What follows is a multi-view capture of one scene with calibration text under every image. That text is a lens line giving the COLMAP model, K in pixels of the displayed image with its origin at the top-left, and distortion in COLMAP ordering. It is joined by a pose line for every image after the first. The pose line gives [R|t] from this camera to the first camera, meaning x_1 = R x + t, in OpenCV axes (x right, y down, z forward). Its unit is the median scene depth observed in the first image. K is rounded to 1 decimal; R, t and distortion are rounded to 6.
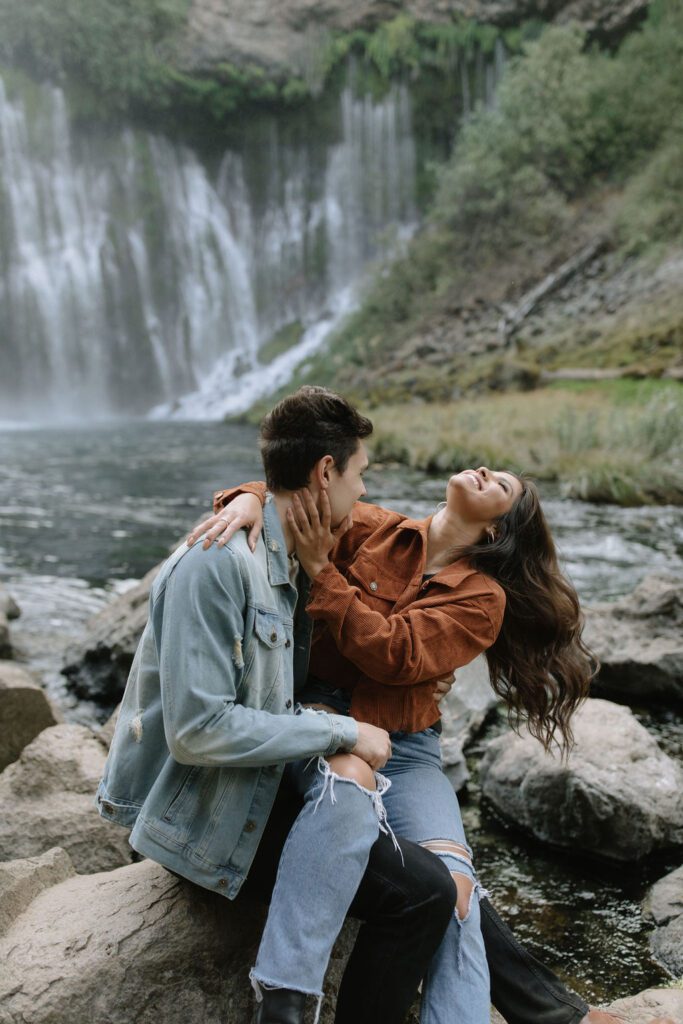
lens RADIAL K [[981.8, 0, 347.2], [0, 981.8, 510.1], [0, 0, 1]] dist [0.008584, -0.006369]
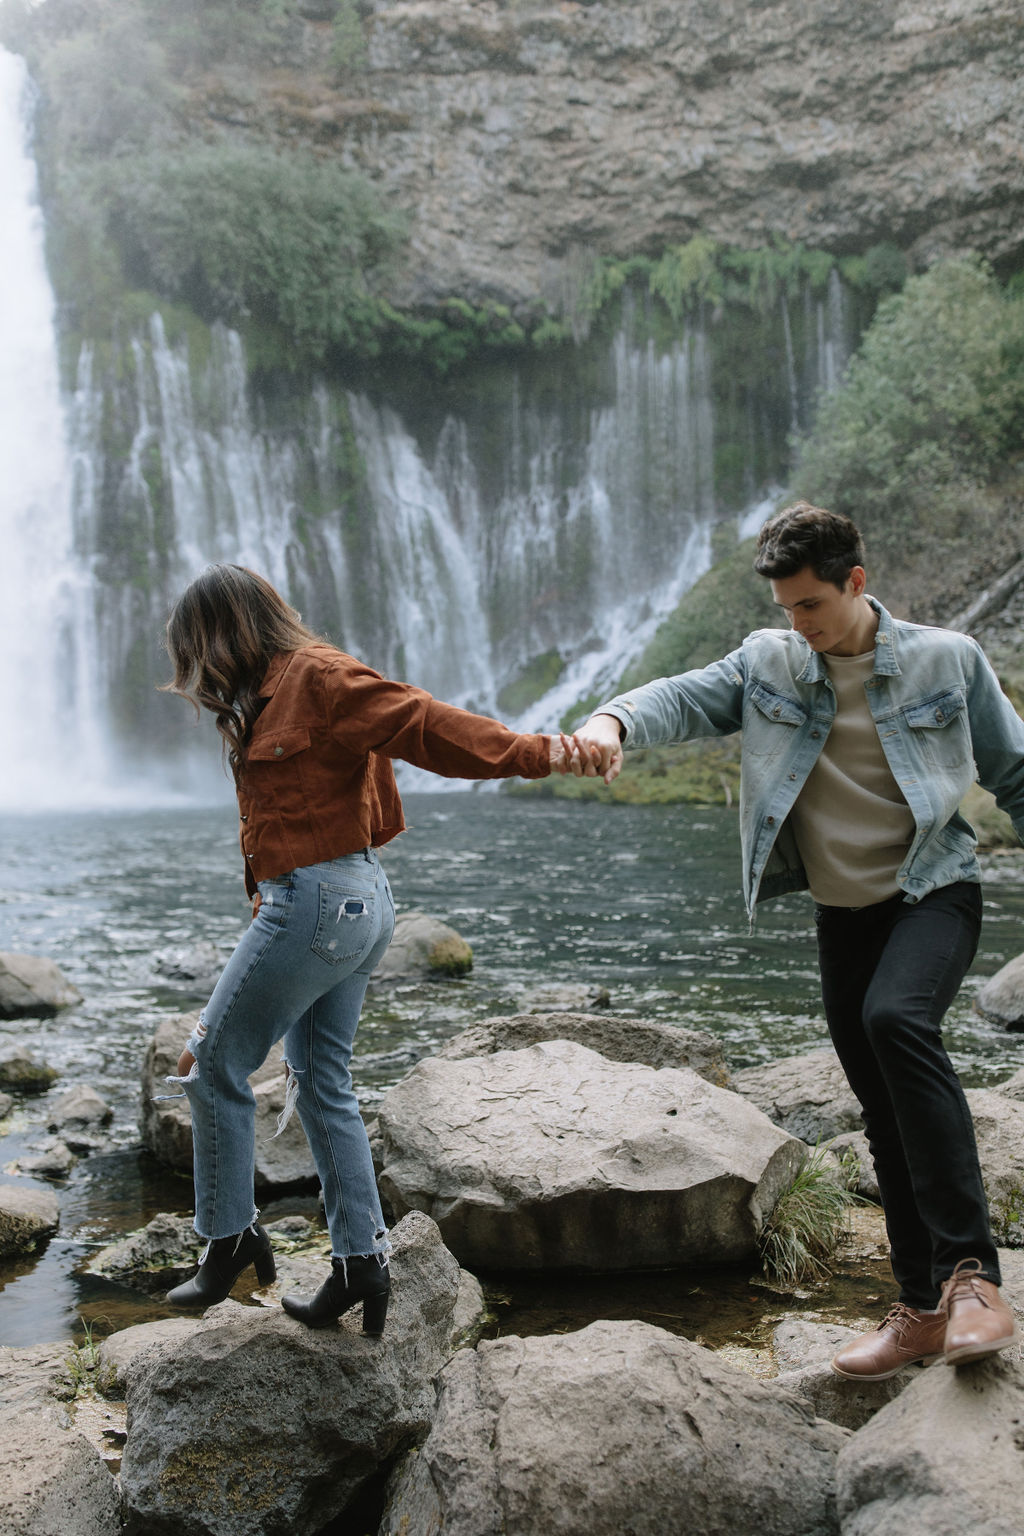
lens RADIAL K [[1472.7, 0, 520.5], [0, 1472.7, 765.1], [0, 0, 1]] dist [0.008584, -0.006369]
pose [[0.999484, 0.000017, 0.032127, -0.114778], [0.003589, 0.993682, -0.112174, 0.004583], [-0.031926, 0.112231, 0.993169, -0.030117]]
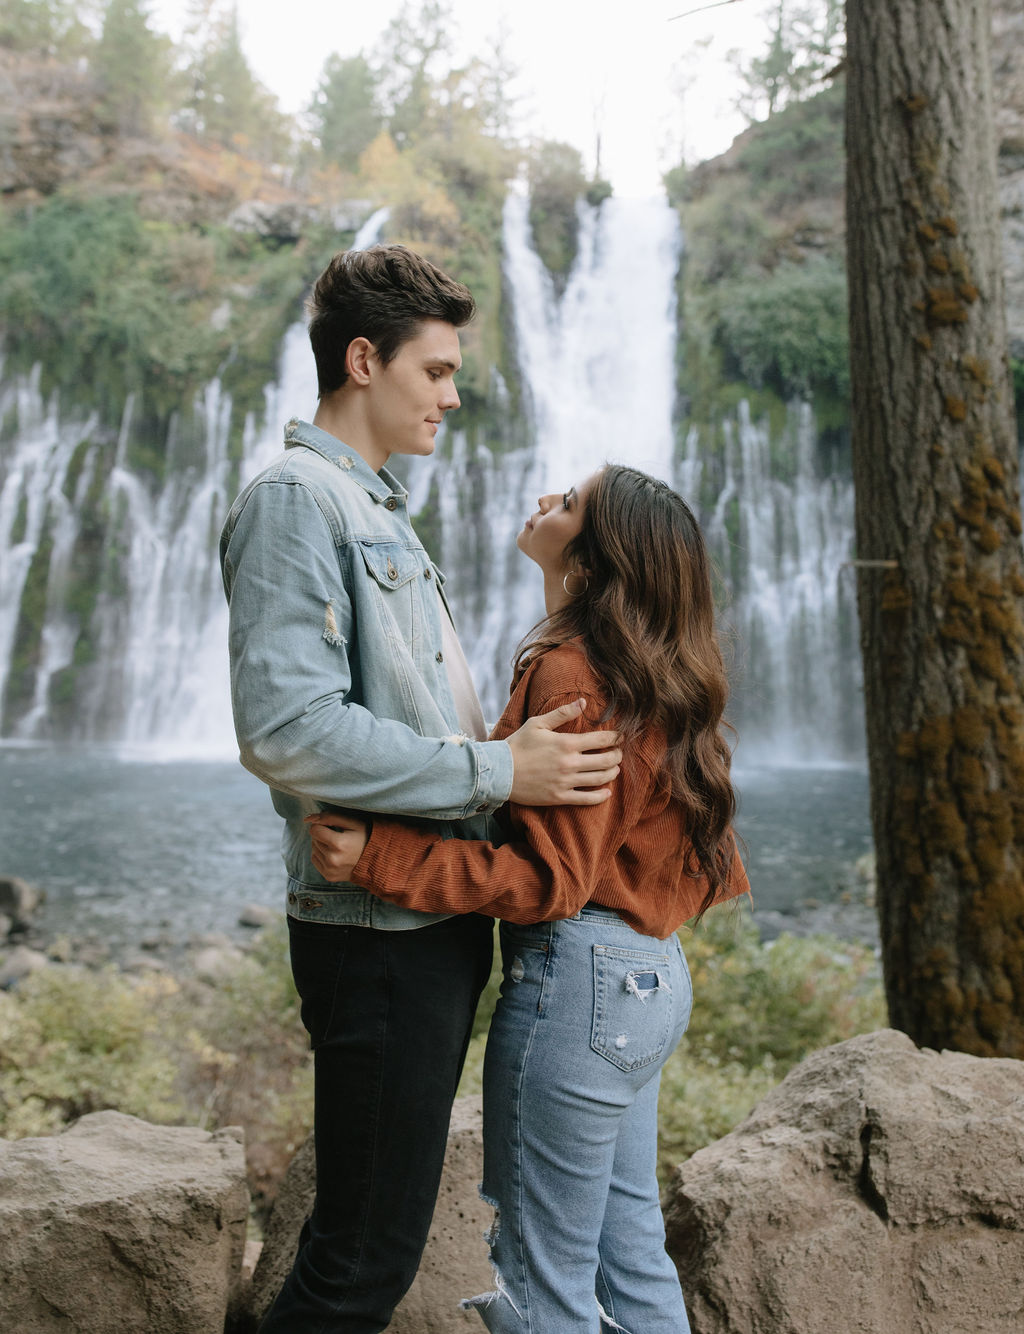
lens RADIAL K [[1503.7, 0, 529.9], [0, 1503.7, 547.5], [0, 0, 1]] dist [0.003721, 0.006348]
pose [[0.858732, 0.006895, -0.512378, 0.203397], [-0.097856, 0.983714, -0.150766, -0.050785], [0.502994, 0.179607, 0.845422, -0.300582]]
